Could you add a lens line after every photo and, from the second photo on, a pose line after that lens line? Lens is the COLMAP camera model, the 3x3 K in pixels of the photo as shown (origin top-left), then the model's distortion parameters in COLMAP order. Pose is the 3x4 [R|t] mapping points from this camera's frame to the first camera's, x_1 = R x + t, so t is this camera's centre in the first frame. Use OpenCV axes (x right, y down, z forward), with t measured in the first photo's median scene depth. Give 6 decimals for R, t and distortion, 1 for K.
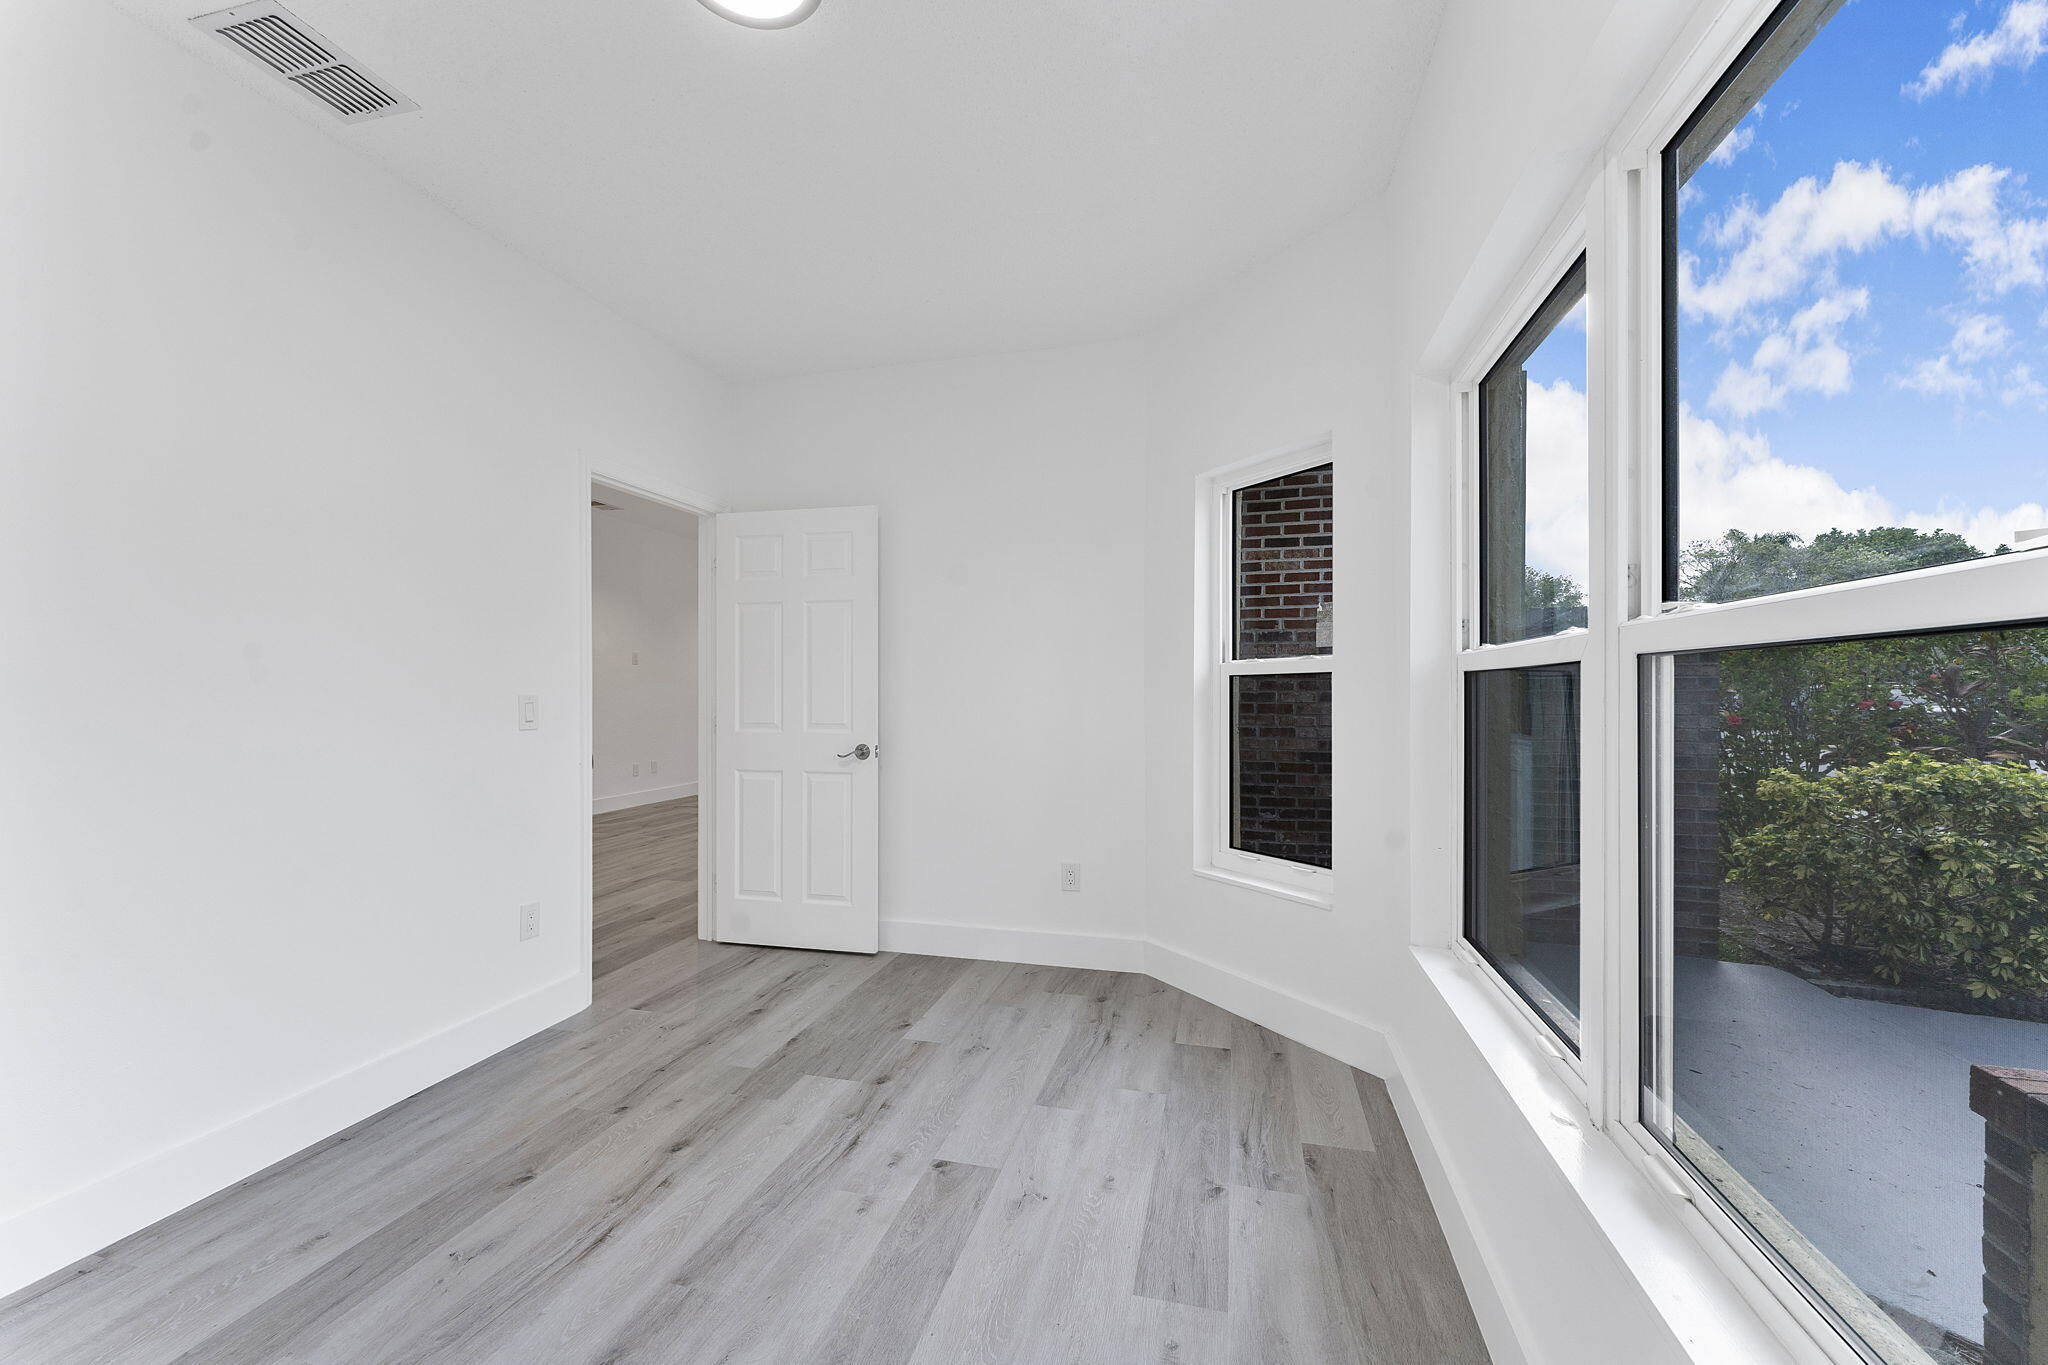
lens RADIAL K [[835.1, 0, 1014.2], [0, 835.1, 696.0], [0, 0, 1]] dist [0.000911, 0.000334]
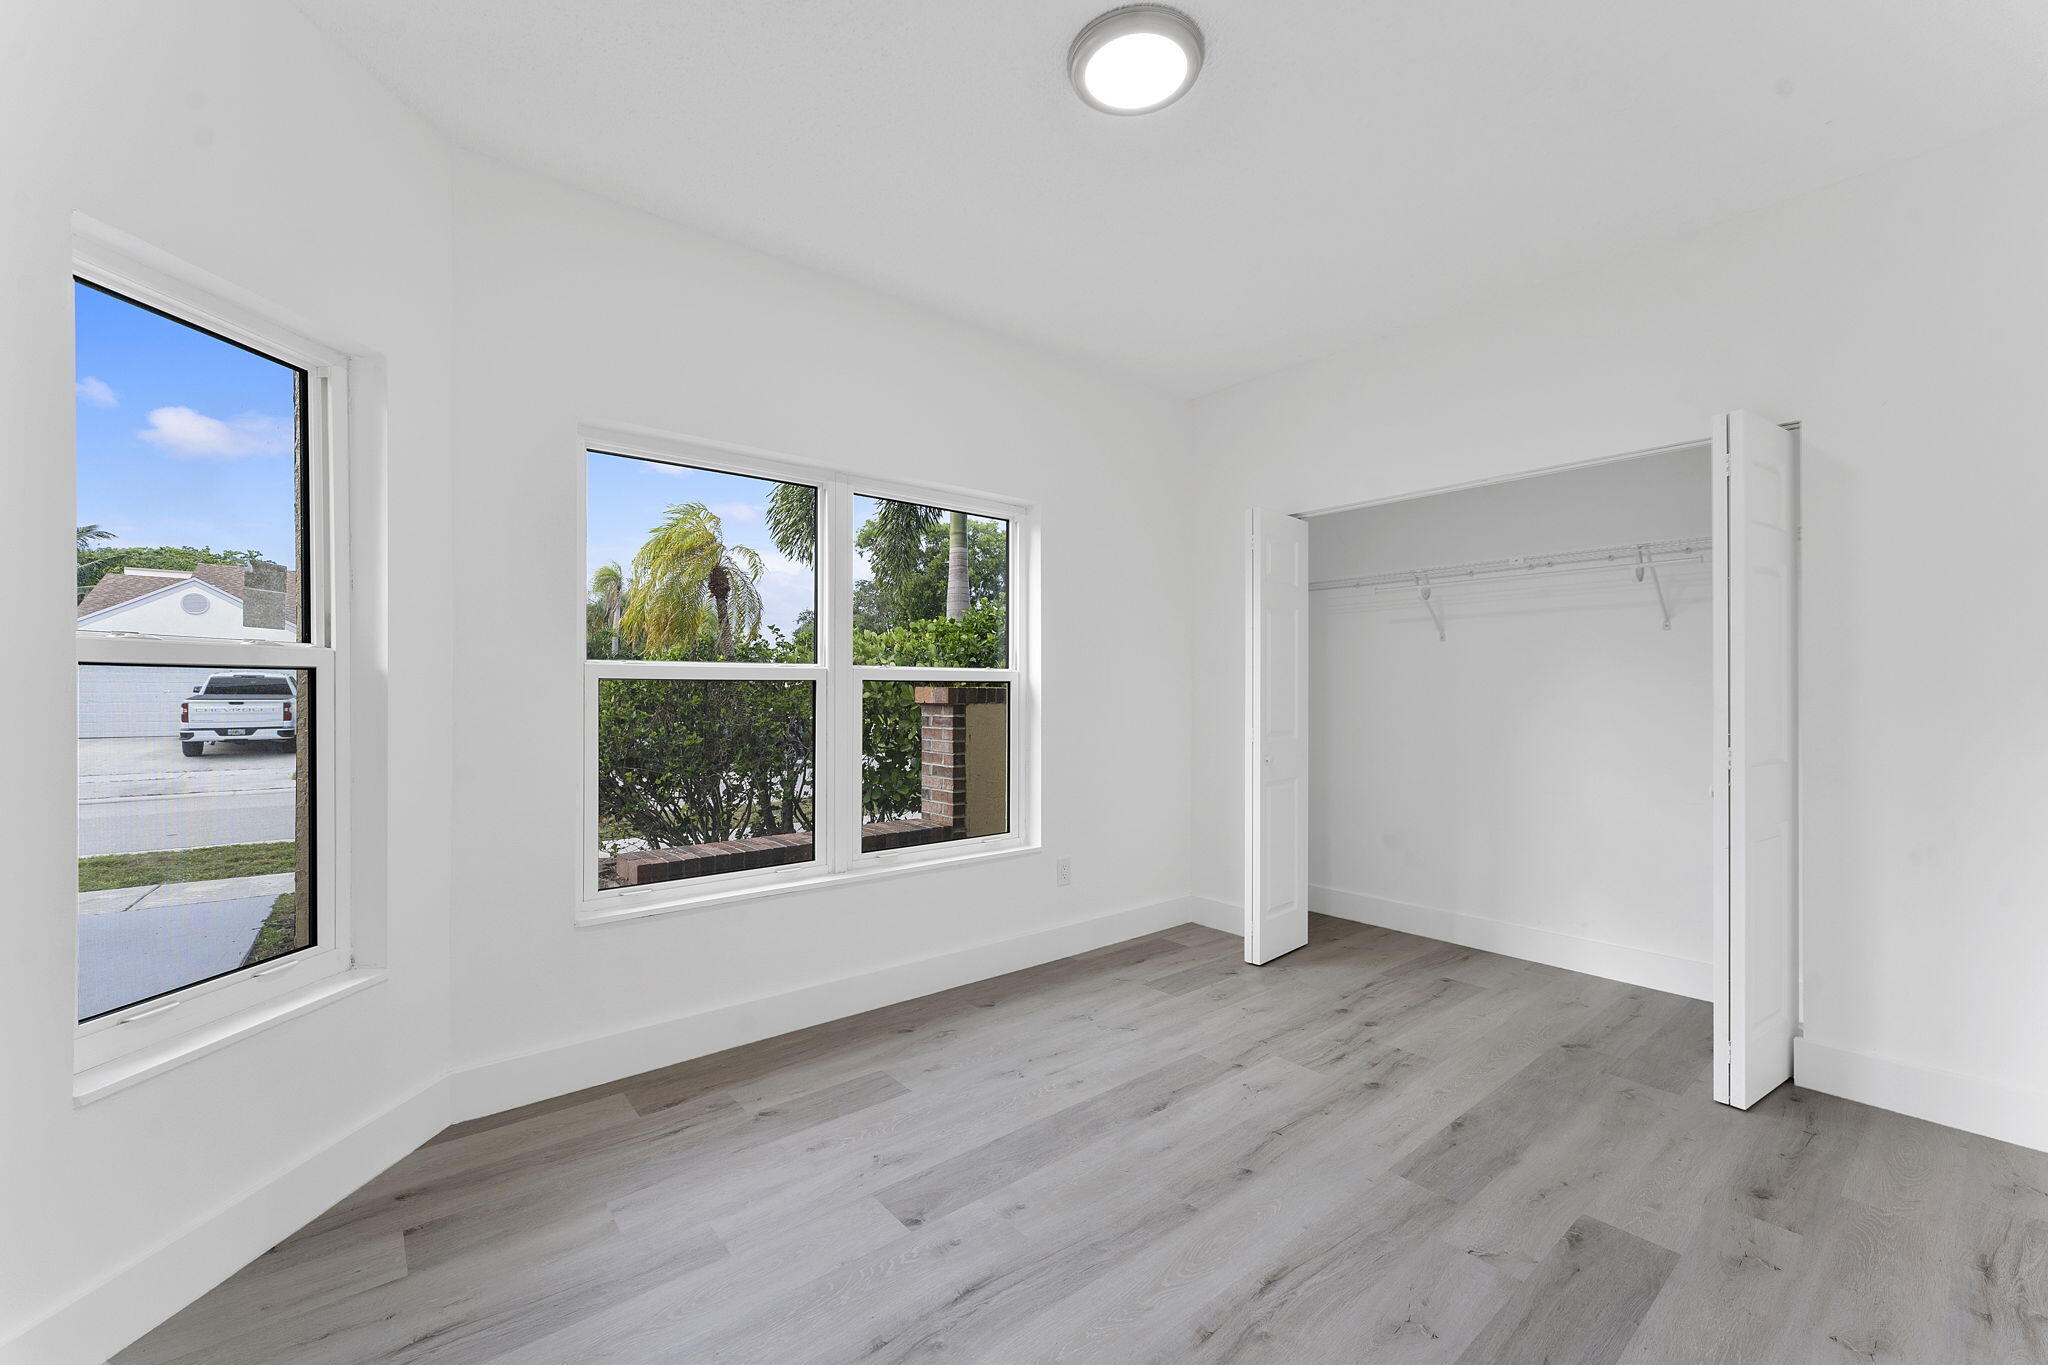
lens RADIAL K [[835.1, 0, 1019.2], [0, 835.1, 682.3], [0, 0, 1]] dist [0.000911, 0.000334]
pose [[-0.818963, 0.012077, 0.573720, -0.752645], [0.004353, 0.999880, -0.014834, -0.002412], [-0.573830, -0.009651, -0.818917, 1.796508]]
